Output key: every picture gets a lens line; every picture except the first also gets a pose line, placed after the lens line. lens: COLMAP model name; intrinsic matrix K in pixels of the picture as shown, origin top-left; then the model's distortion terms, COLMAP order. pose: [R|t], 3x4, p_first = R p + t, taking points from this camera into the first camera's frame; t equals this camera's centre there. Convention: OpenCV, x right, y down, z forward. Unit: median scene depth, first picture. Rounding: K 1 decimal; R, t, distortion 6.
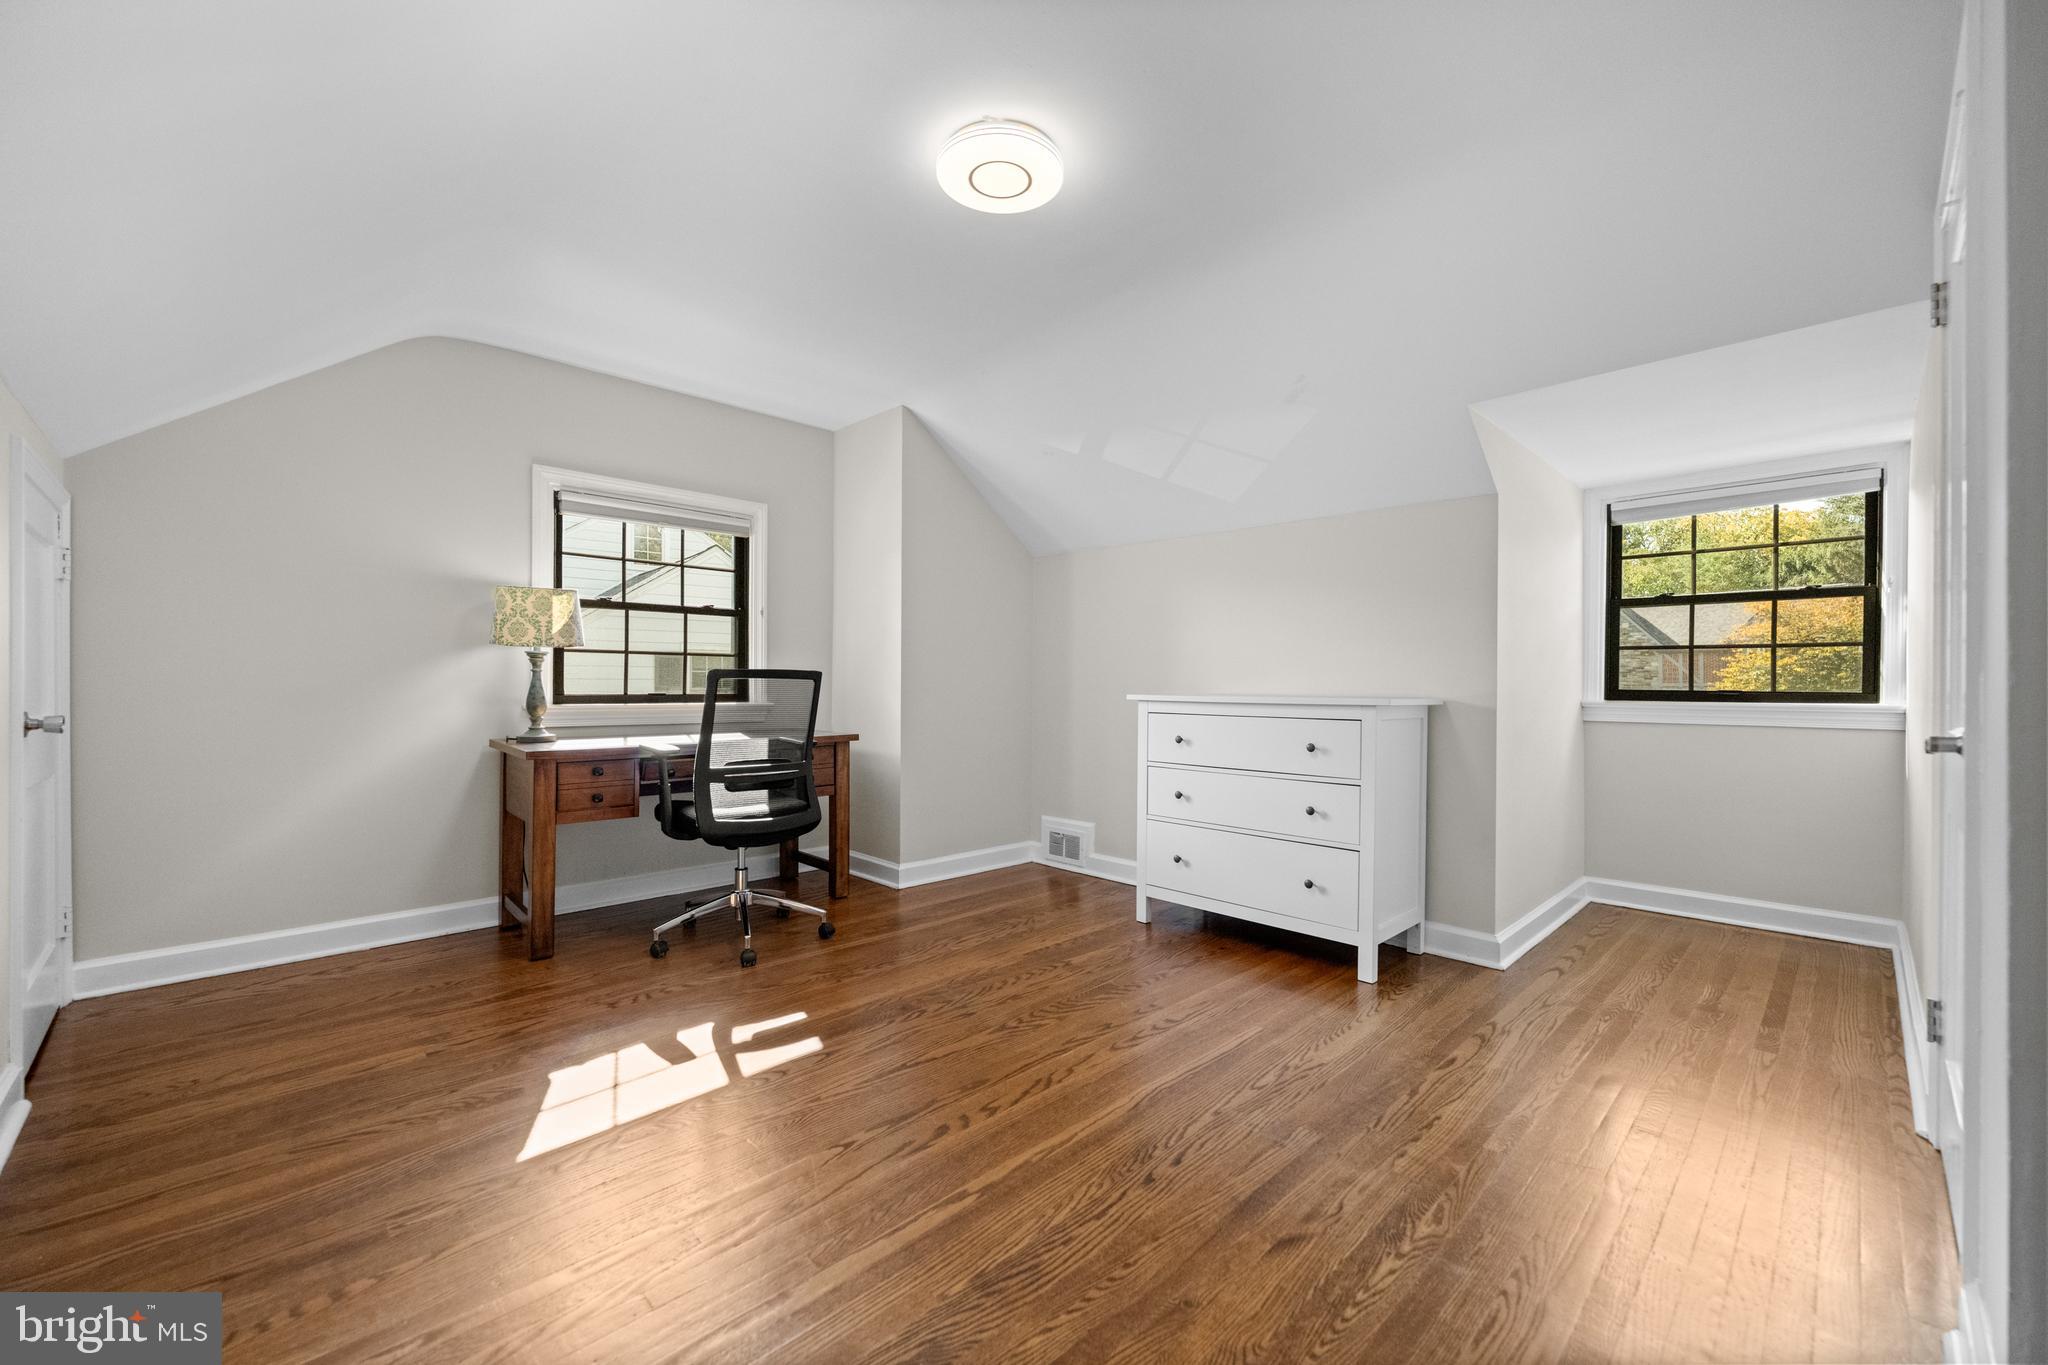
lens RADIAL K [[813.5, 0, 1023.3], [0, 813.5, 687.3], [0, 0, 1]] dist [-0.003018, 0.000482]
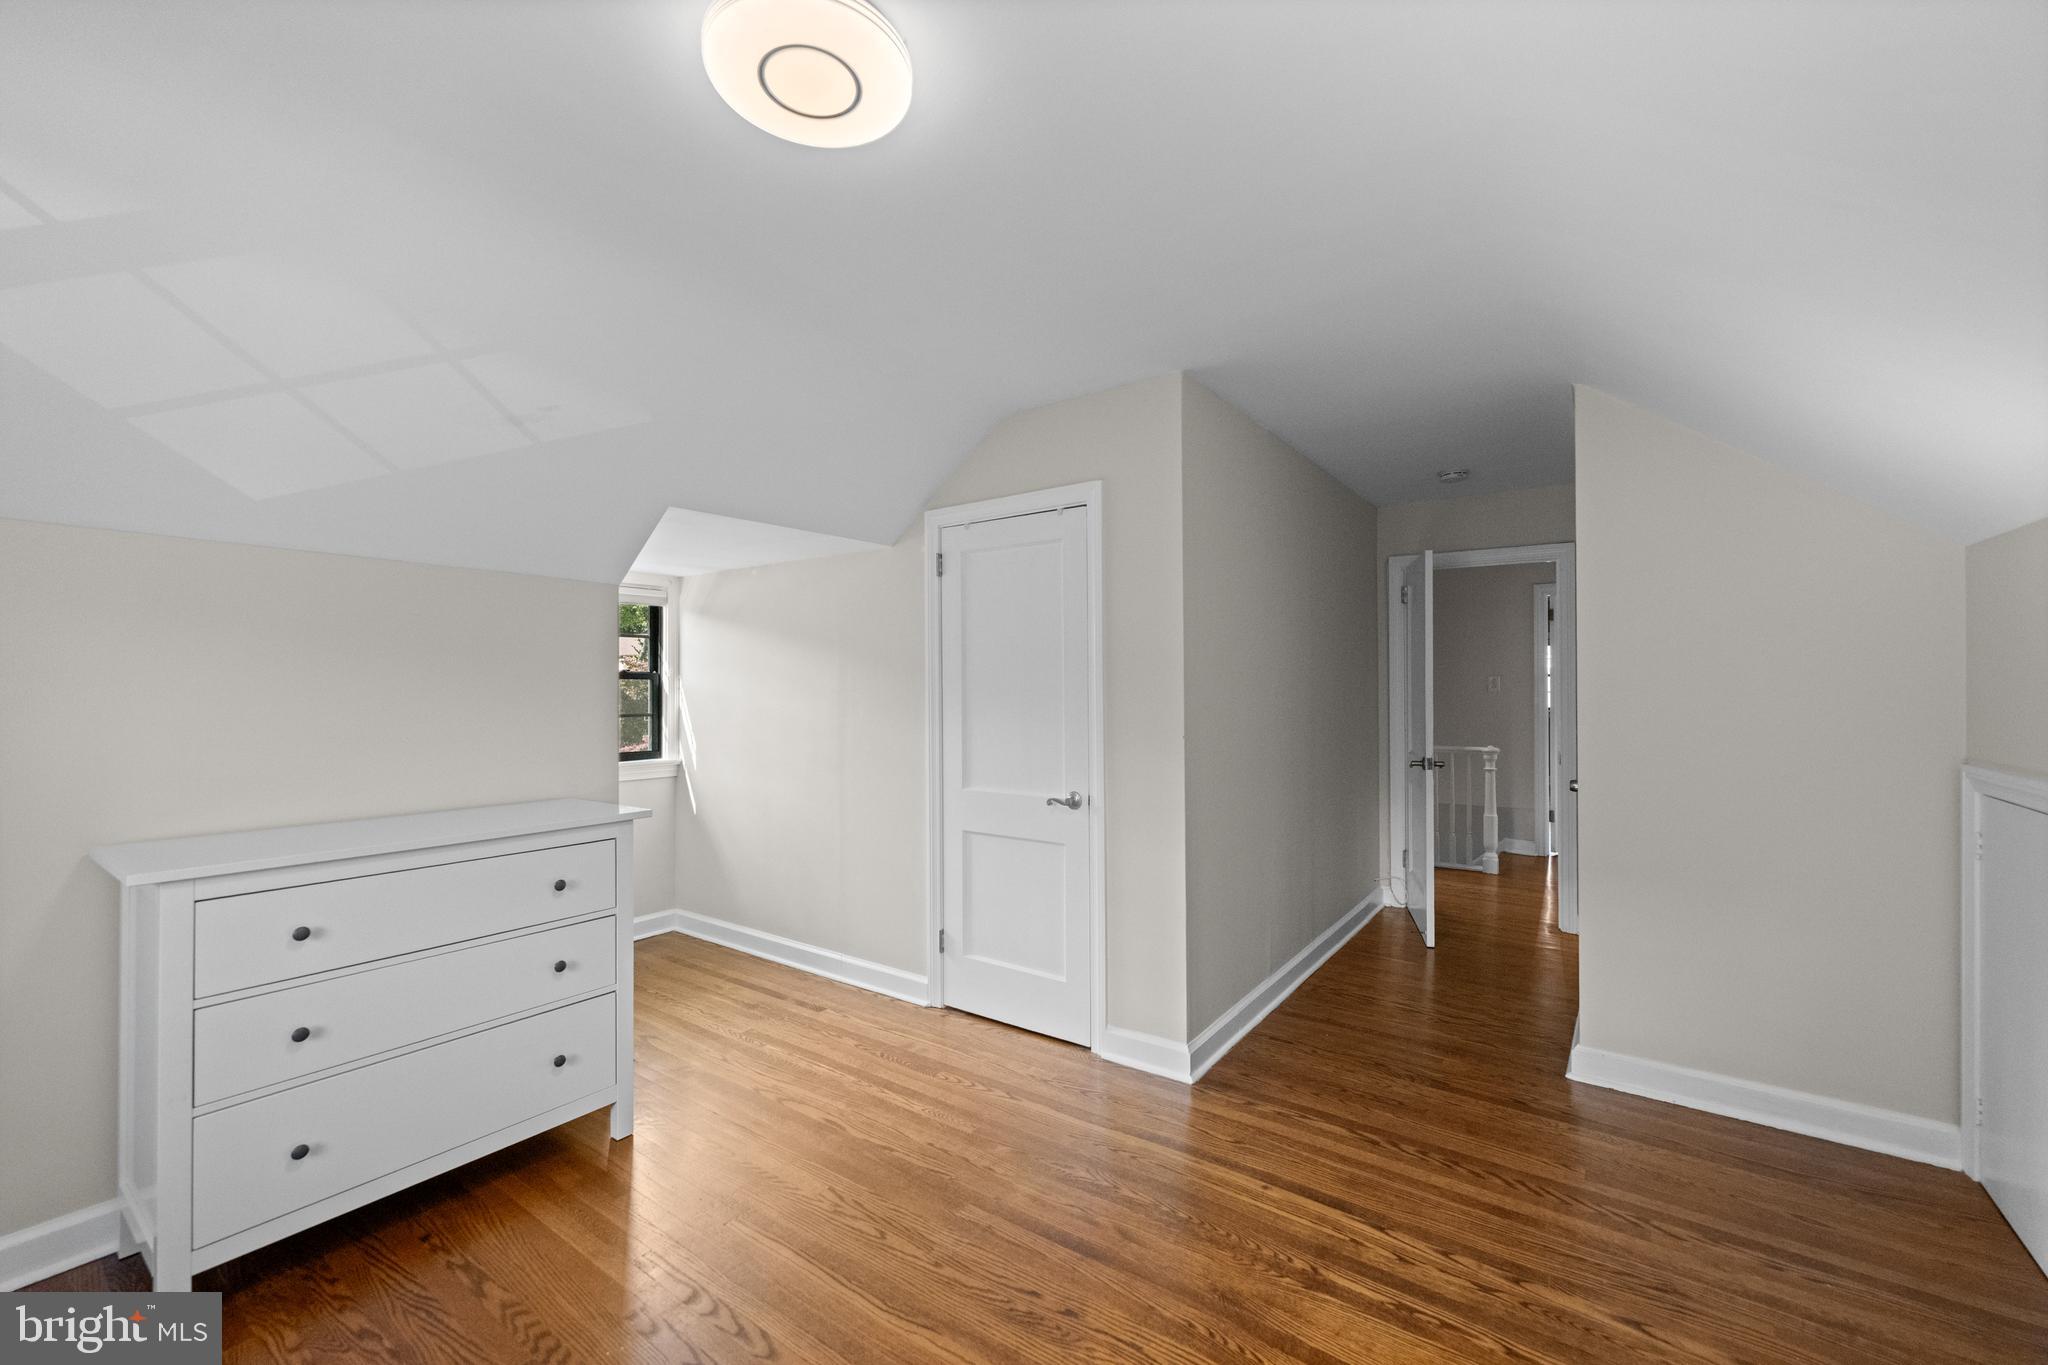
lens RADIAL K [[813.5, 0, 1027.2], [0, 813.5, 688.3], [0, 0, 1]] dist [-0.003018, 0.000482]
pose [[-0.156387, -0.001702, 0.987694, -0.523243], [0.004041, 0.999989, 0.002363, -0.124122], [-0.987688, 0.004360, -0.156378, 0.725331]]
